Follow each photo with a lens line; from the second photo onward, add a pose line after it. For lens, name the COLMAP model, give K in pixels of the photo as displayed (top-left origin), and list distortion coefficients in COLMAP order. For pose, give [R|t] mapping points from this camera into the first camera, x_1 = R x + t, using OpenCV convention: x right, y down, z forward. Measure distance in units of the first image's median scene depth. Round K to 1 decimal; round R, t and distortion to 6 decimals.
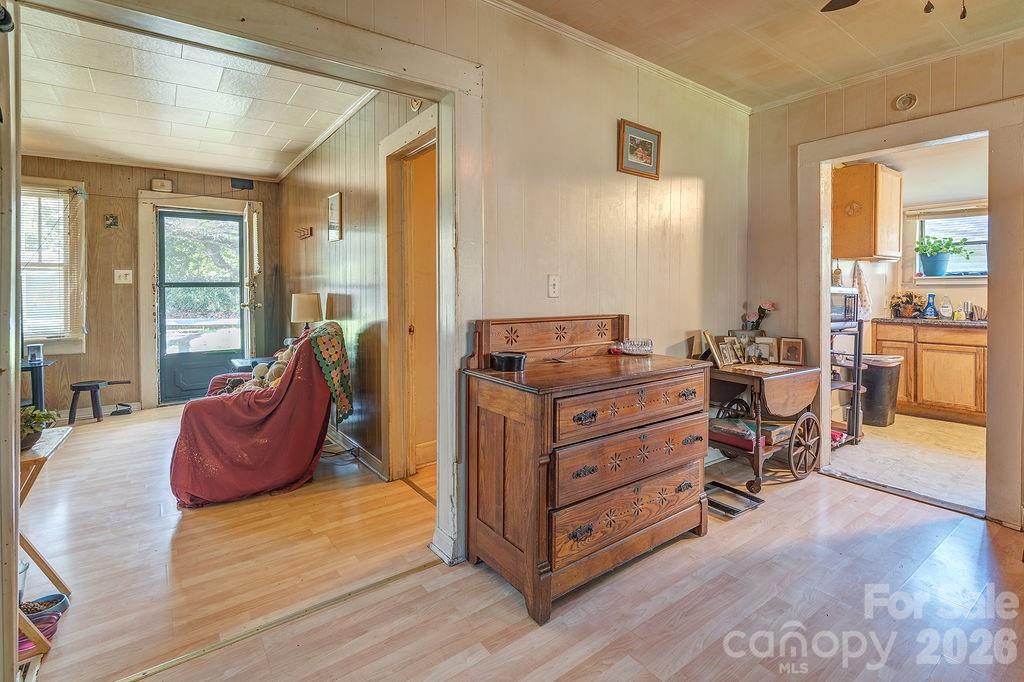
lens RADIAL K [[484.9, 0, 512.1], [0, 484.9, 298.2], [0, 0, 1]] dist [-0.002917, -0.000833]
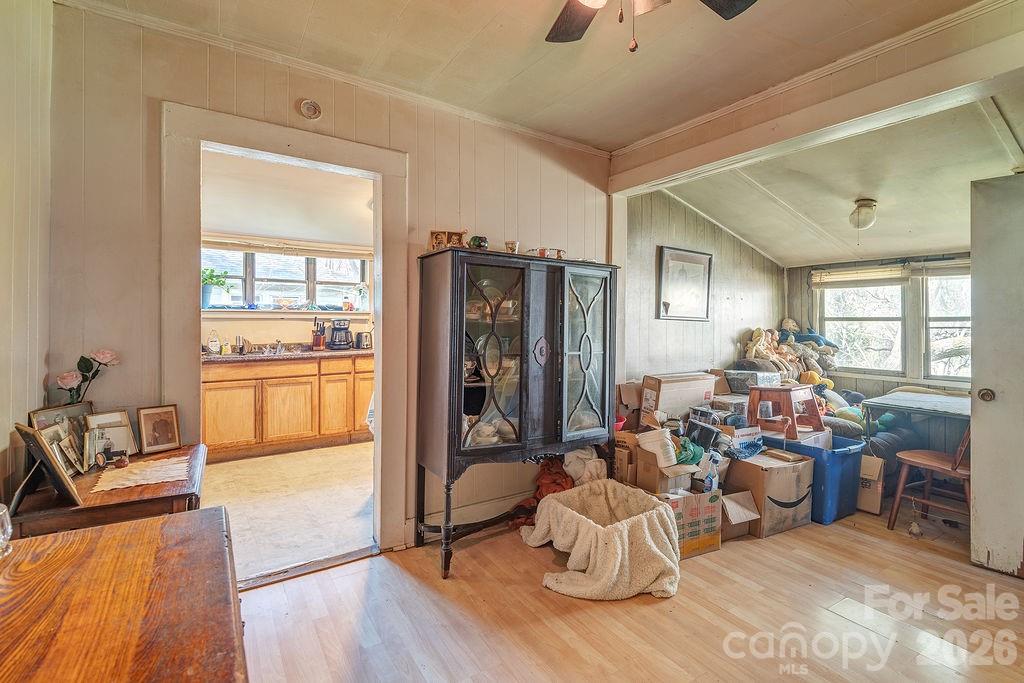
lens RADIAL K [[474.4, 0, 512.3], [0, 474.4, 319.5], [0, 0, 1]] dist [0.000436, -0.000107]
pose [[0.055619, 0.001270, 0.998451, -0.003628], [0.011228, 0.999935, -0.001897, -0.017132], [-0.998389, 0.011316, 0.055601, 0.368738]]
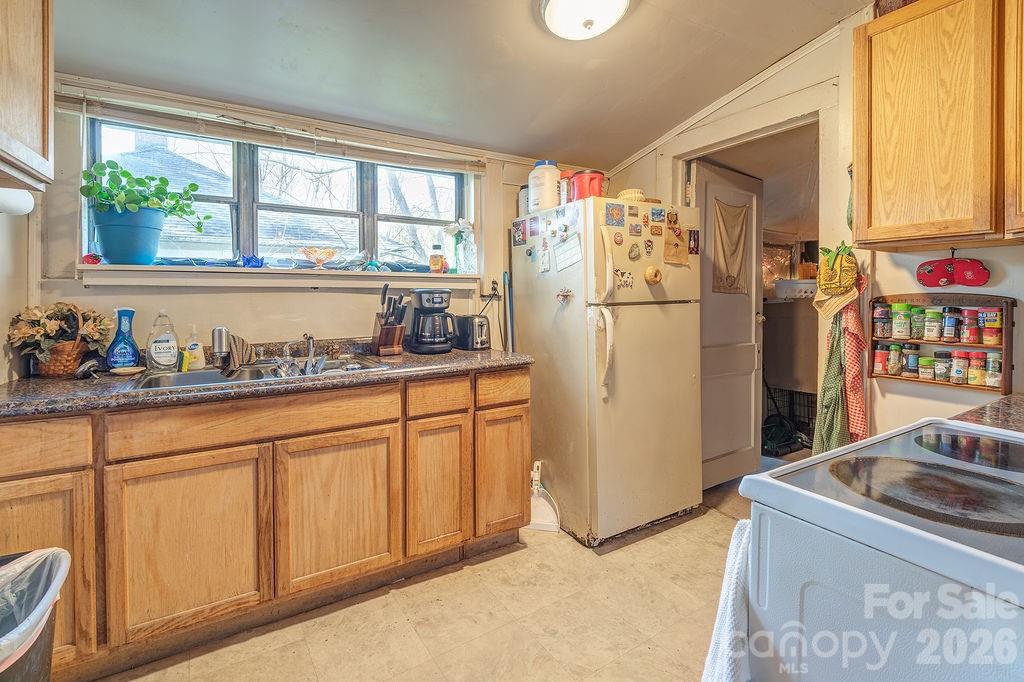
lens RADIAL K [[461.1, 0, 493.5], [0, 461.1, 298.9], [0, 0, 1]] dist [0.002236, 0.000291]
pose [[0.097169, -0.016699, 0.995128, 0.548599], [0.008842, 0.999834, 0.015915, -0.021830], [-0.995229, 0.007252, 0.097301, 0.699511]]
